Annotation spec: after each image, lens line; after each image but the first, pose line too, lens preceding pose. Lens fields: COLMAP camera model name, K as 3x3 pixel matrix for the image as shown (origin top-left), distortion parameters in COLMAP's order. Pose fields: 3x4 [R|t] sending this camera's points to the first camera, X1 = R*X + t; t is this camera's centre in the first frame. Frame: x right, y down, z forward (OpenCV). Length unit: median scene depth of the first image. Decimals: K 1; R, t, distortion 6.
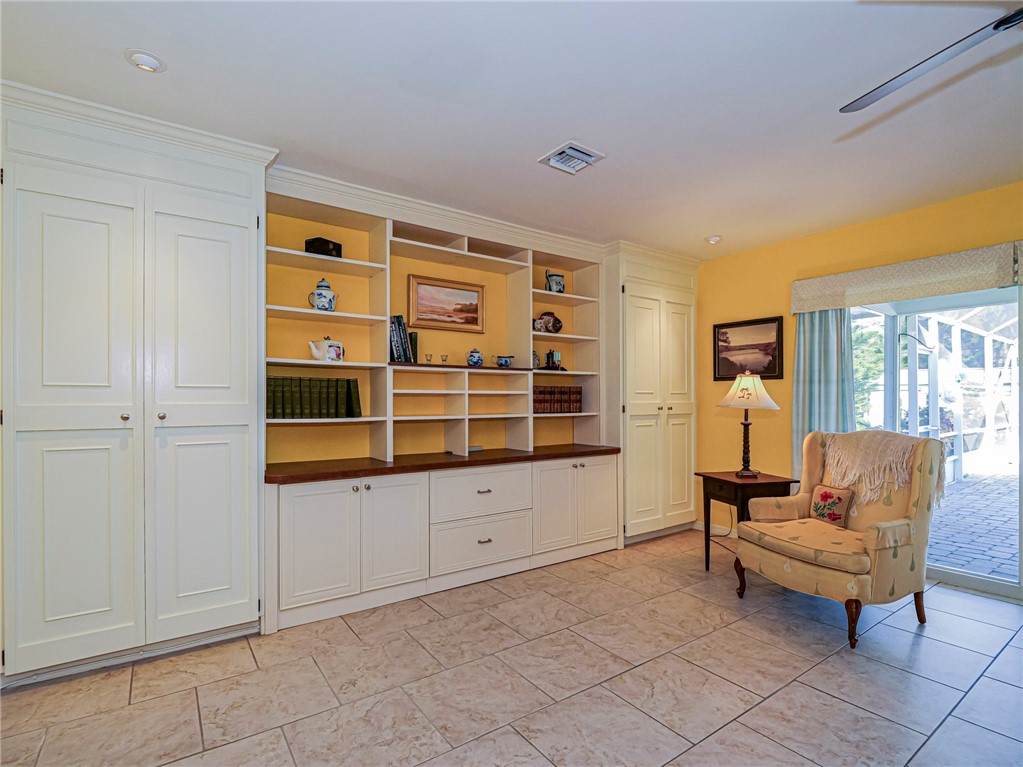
lens RADIAL K [[493.6, 0, 504.8], [0, 493.6, 394.3], [0, 0, 1]] dist [-0.020620, 0.000530]
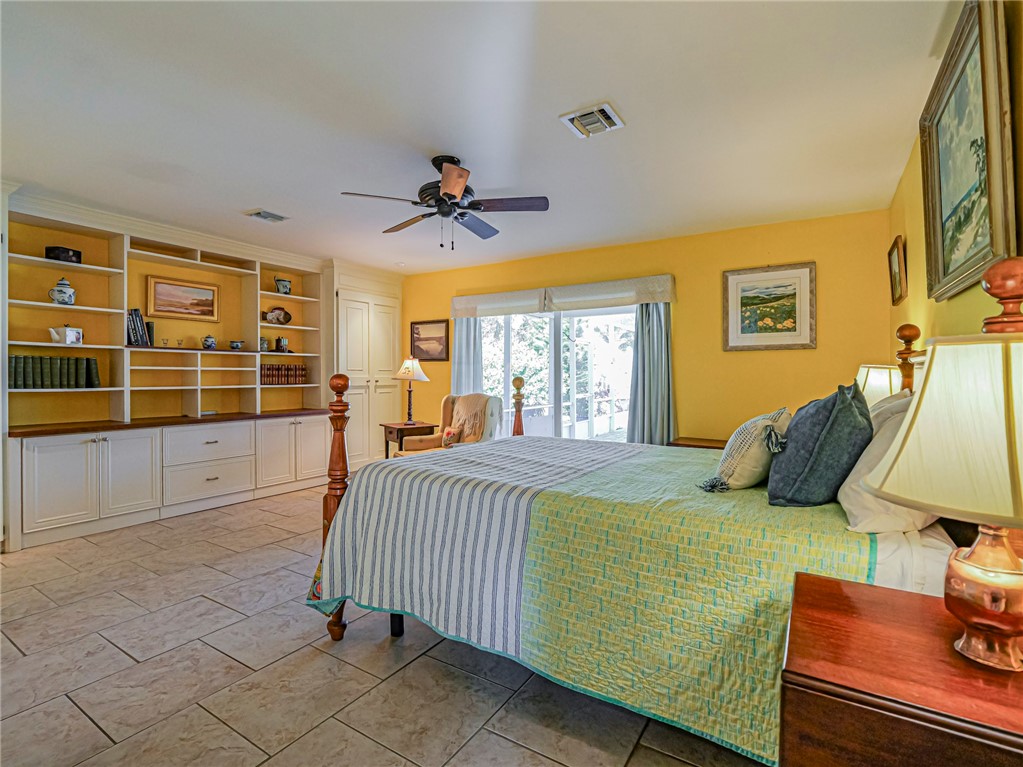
lens RADIAL K [[493.6, 0, 516.2], [0, 493.6, 376.5], [0, 0, 1]] dist [-0.020620, 0.000530]
pose [[0.919483, 0.000691, 0.393129, 0.185042], [-0.005250, 0.999931, 0.010522, -0.001429], [-0.393094, -0.011739, 0.919423, -0.528037]]
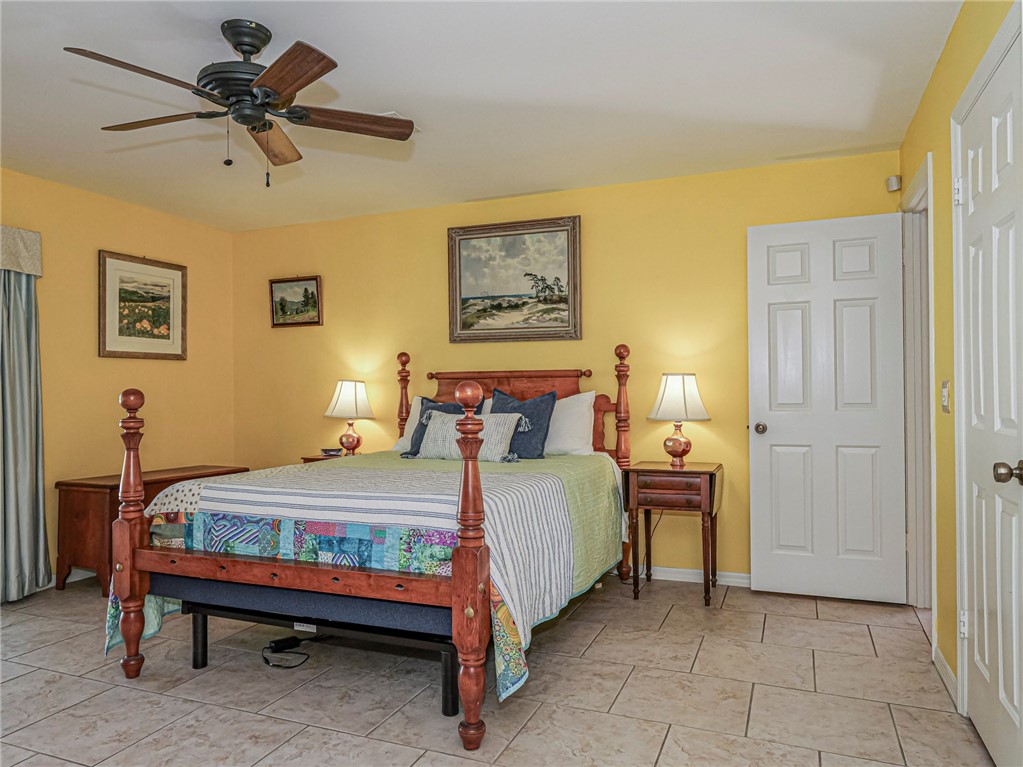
lens RADIAL K [[709.8, 0, 510.5], [0, 709.8, 386.2], [0, 0, 1]] dist [-0.000026, -0.000077]
pose [[-0.548193, 0.004805, 0.836338, -1.341023], [-0.004440, 0.999953, -0.008655, 0.026883], [-0.836340, -0.008458, -0.548146, 2.161881]]
